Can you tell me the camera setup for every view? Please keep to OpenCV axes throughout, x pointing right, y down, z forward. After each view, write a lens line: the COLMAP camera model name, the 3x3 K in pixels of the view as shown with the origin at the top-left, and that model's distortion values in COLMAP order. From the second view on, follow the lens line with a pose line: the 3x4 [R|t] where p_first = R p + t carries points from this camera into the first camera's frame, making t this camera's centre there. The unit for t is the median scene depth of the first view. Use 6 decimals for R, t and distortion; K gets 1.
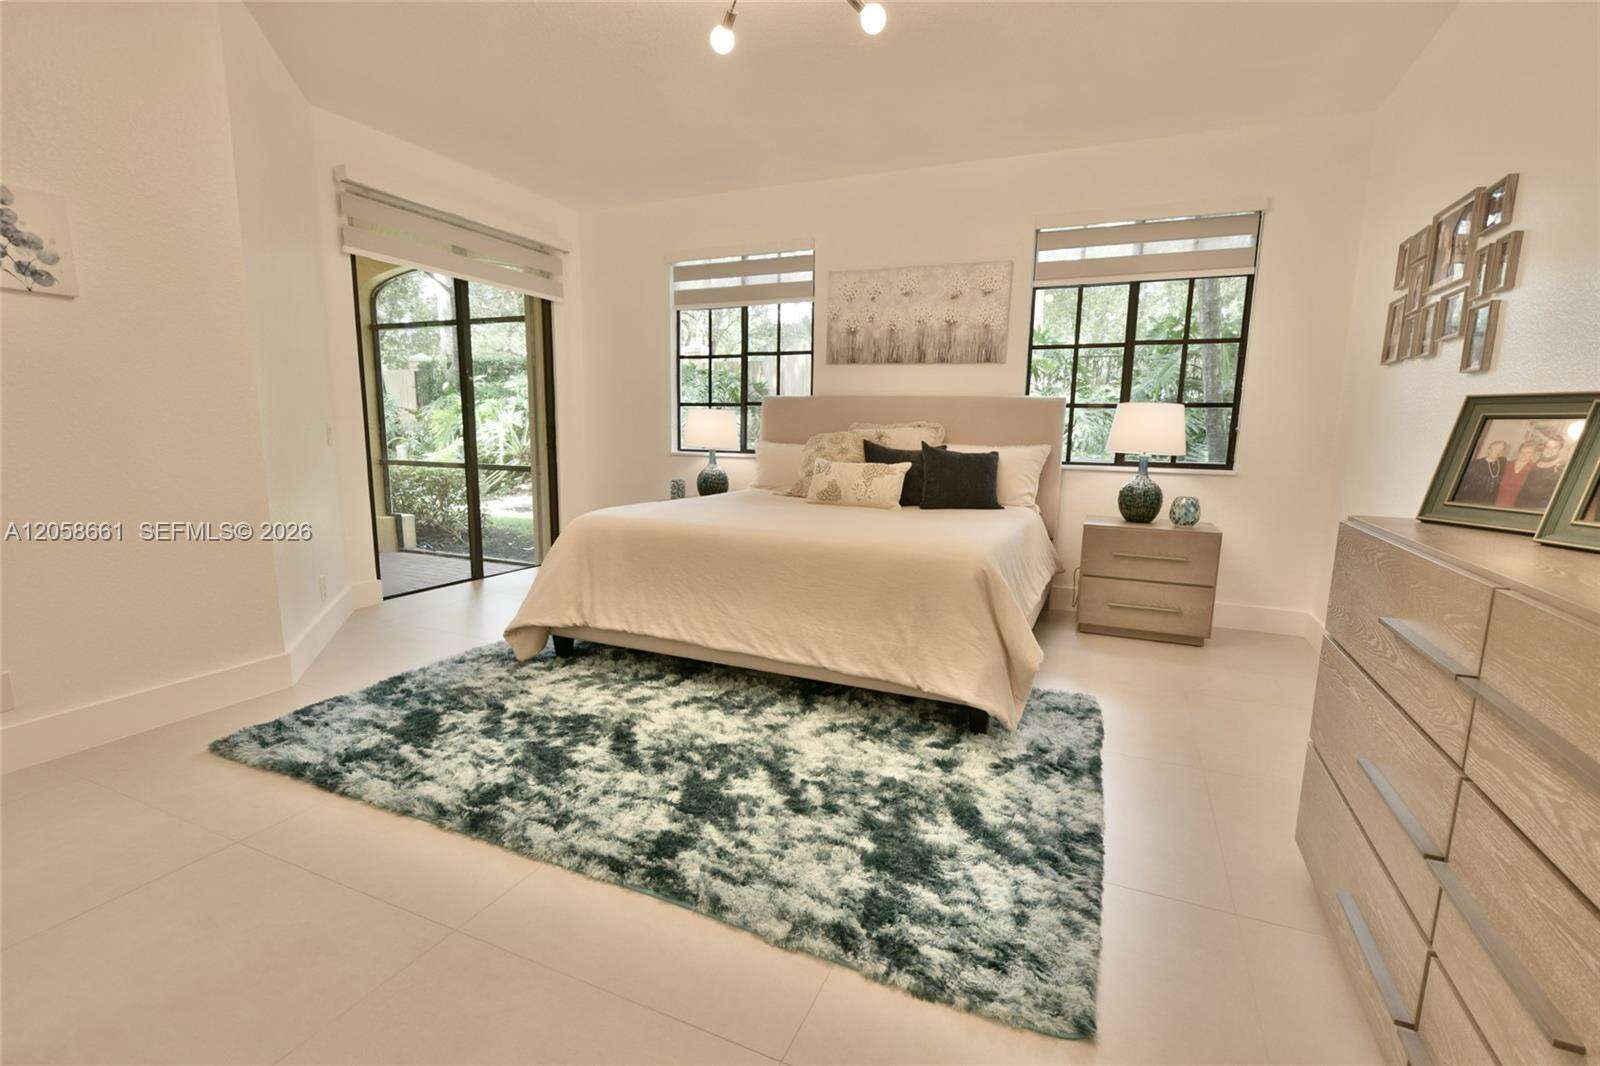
lens RADIAL K [[701.6, 0, 805.6], [0, 701.6, 547.0], [0, 0, 1]] dist [0.005454, -0.005787]
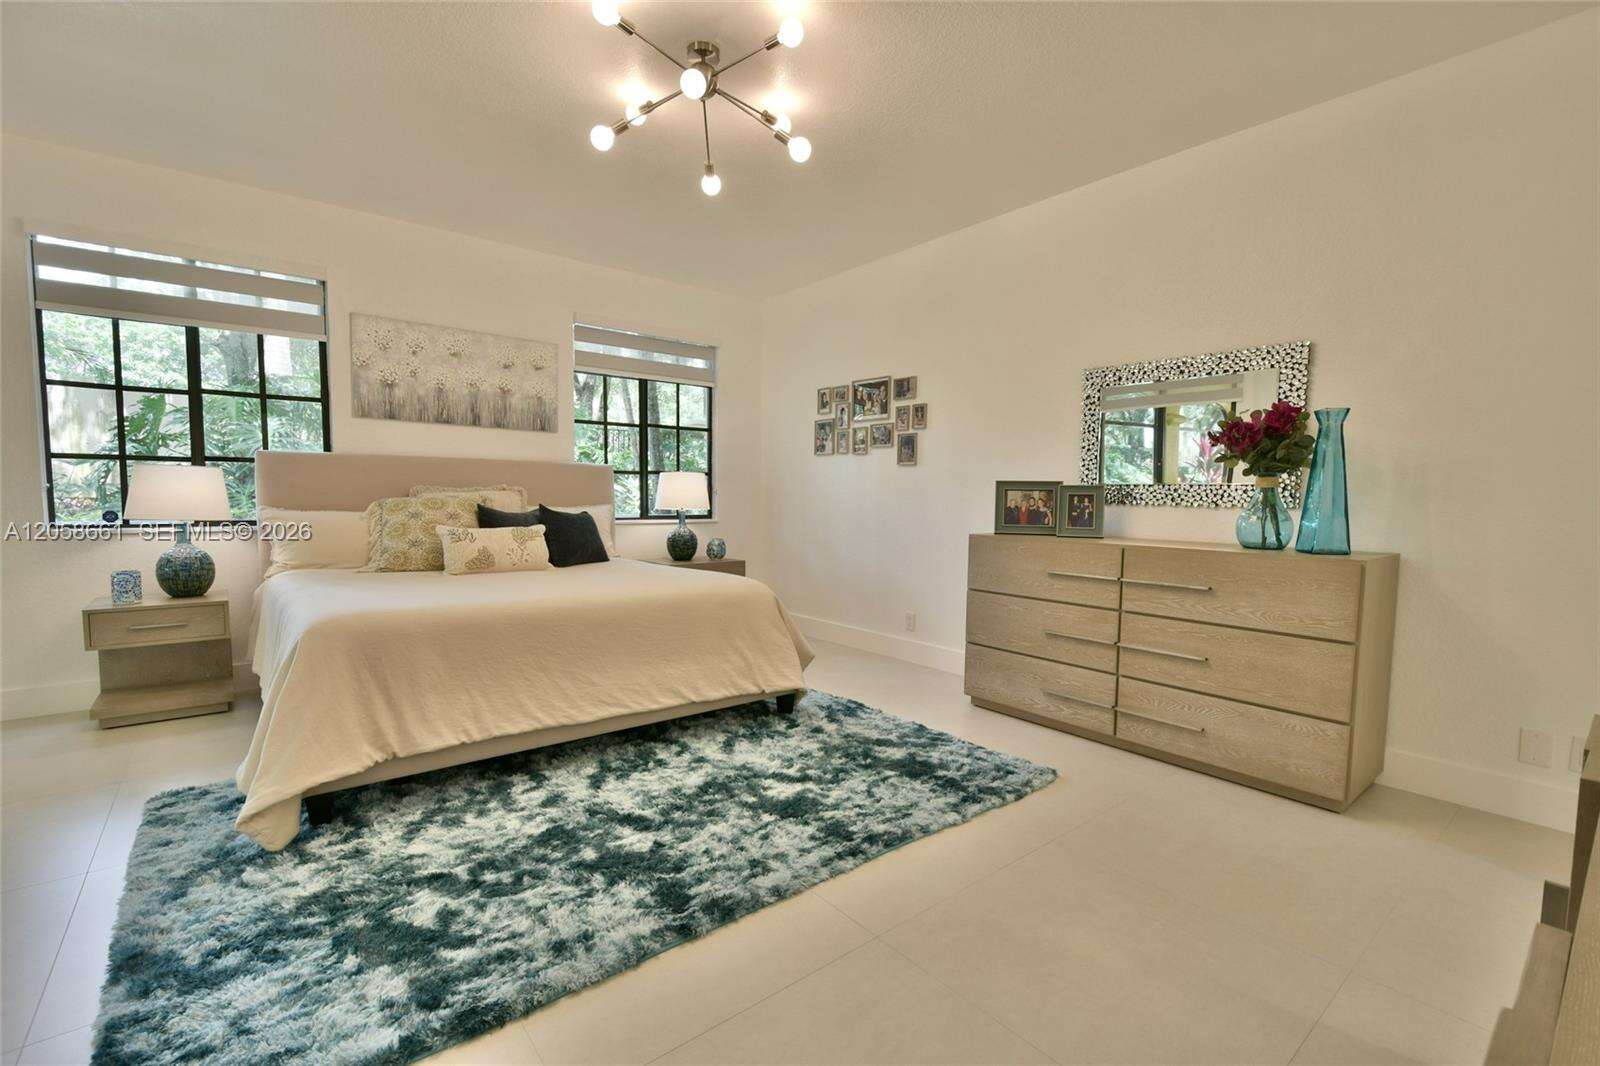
lens RADIAL K [[691.1, 0, 792.0], [0, 691.1, 545.6], [0, 0, 1]] dist [-0.002033, -0.000452]
pose [[0.473115, -0.076822, 0.877645, -0.851318], [0.146612, 0.989165, 0.007549, -0.063332], [-0.868716, 0.125102, 0.479252, 0.285970]]
